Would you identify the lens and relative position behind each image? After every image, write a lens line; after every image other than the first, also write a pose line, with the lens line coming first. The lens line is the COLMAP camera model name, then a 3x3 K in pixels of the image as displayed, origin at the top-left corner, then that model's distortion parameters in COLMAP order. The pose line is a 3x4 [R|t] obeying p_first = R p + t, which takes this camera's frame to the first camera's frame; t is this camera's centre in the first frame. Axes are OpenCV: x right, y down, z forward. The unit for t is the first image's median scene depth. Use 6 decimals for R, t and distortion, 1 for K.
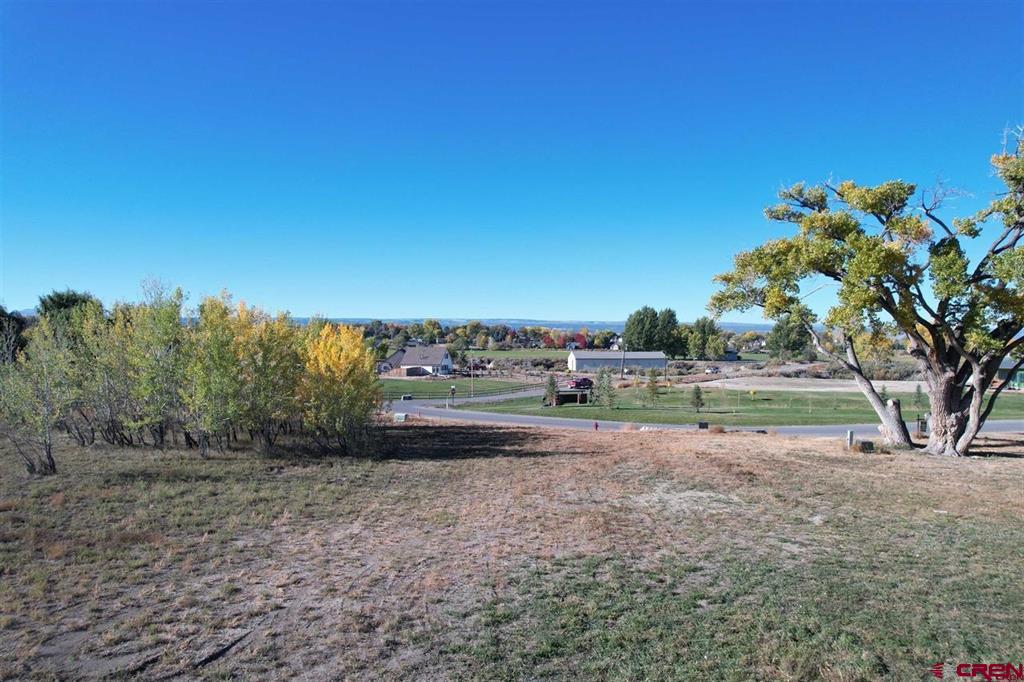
lens RADIAL K [[638.1, 0, 513.0], [0, 638.1, 352.7], [0, 0, 1]] dist [-0.063447, 0.054907]
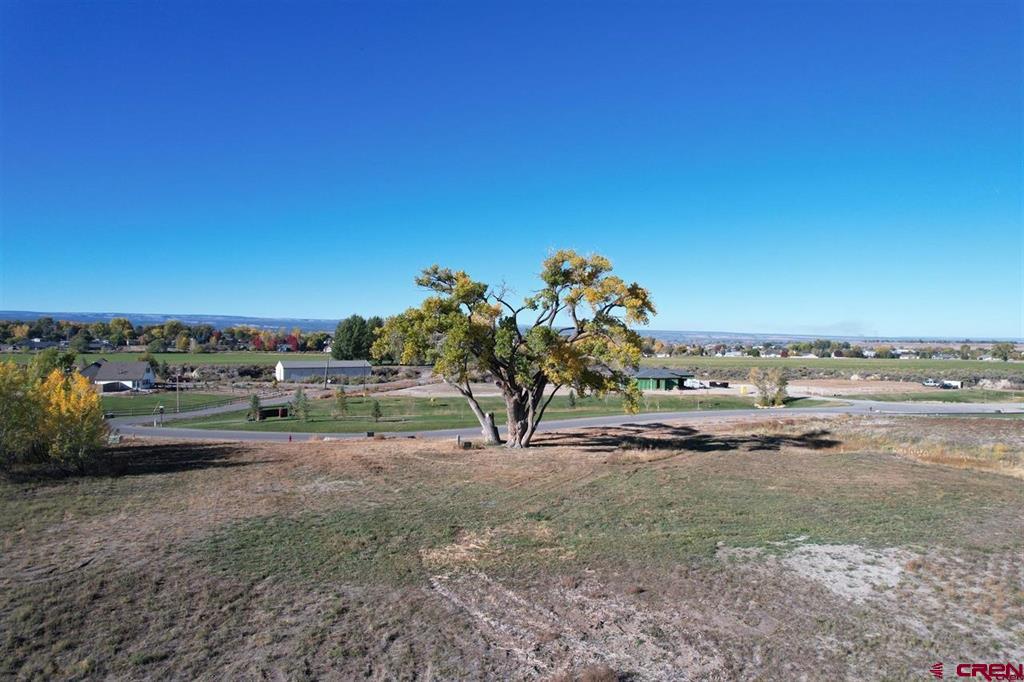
lens RADIAL K [[638.1, 0, 513.0], [0, 638.1, 352.7], [0, 0, 1]] dist [-0.063447, 0.054907]
pose [[0.905998, 0.000144, 0.423281, -0.003783], [-0.001434, 0.999995, 0.002728, -0.067708], [-0.423279, -0.003079, 0.905994, -0.384807]]
